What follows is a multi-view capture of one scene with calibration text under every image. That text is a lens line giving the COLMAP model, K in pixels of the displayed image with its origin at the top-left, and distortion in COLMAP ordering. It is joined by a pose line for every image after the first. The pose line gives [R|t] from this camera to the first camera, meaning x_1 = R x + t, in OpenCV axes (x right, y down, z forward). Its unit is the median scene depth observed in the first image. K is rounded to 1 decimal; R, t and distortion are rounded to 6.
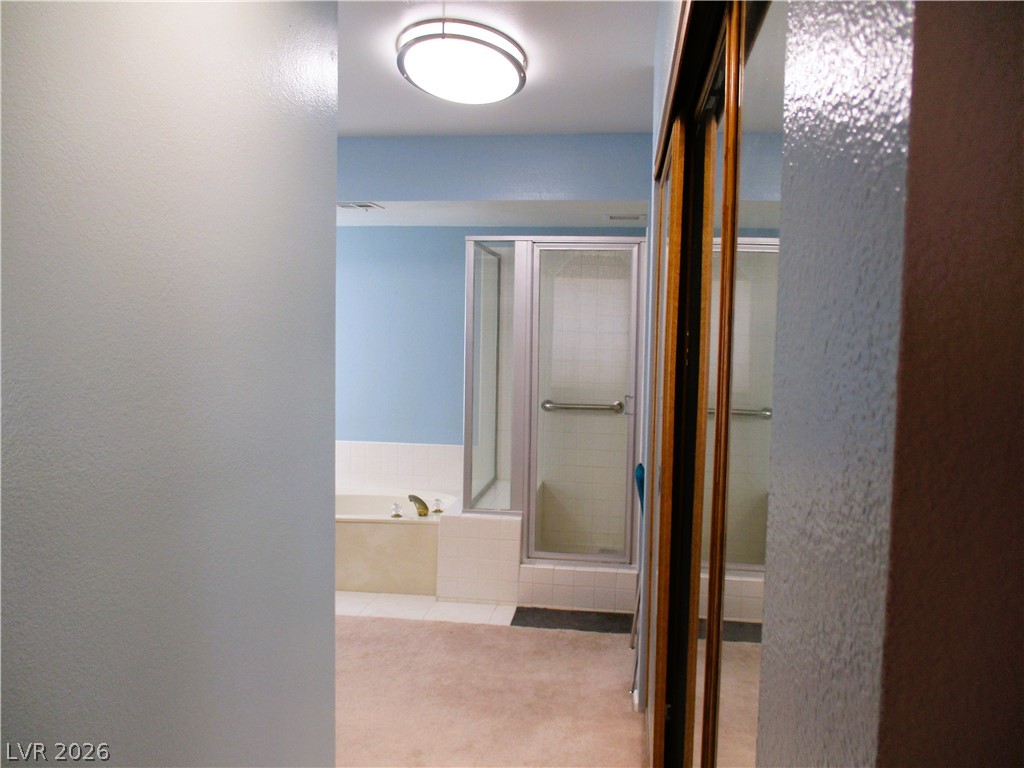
lens RADIAL K [[867.0, 0, 512.0], [0, 867.0, 384.0], [0, 0, 1]] dist [-0.005758, -0.000608]
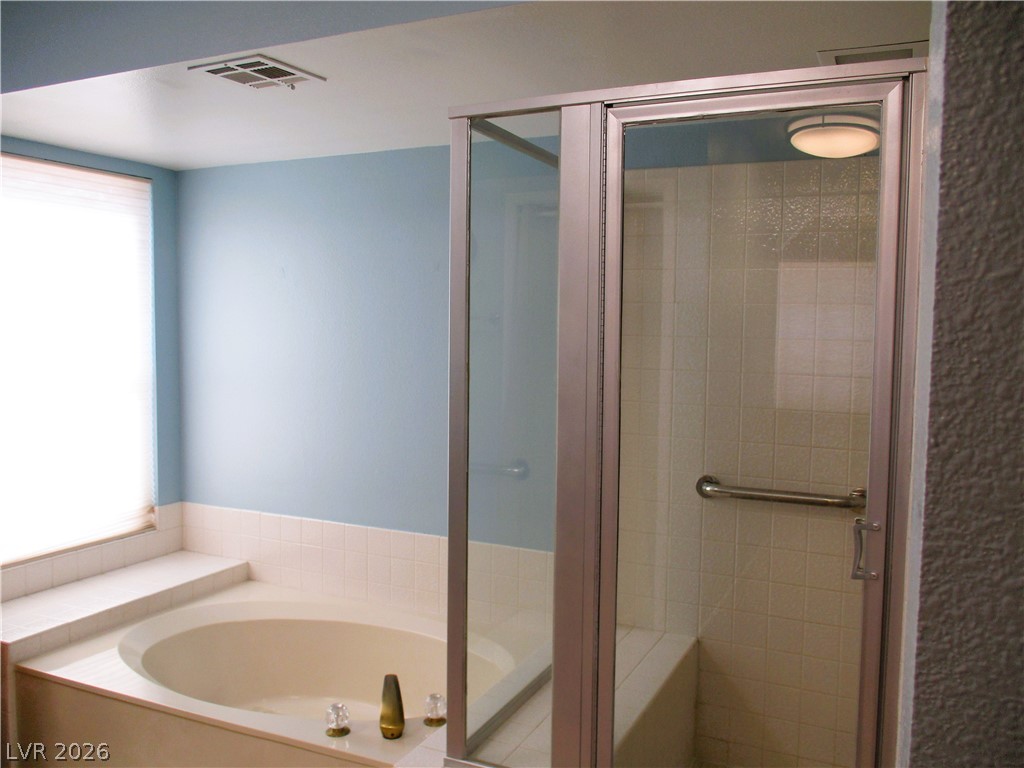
lens RADIAL K [[867.0, 0, 512.0], [0, 867.0, 384.0], [0, 0, 1]] dist [-0.005758, -0.000608]
pose [[0.959716, 0.013551, -0.280646, 0.086436], [-0.017996, 0.999750, -0.013268, -0.031851], [0.280396, 0.017784, 0.959720, 0.573682]]
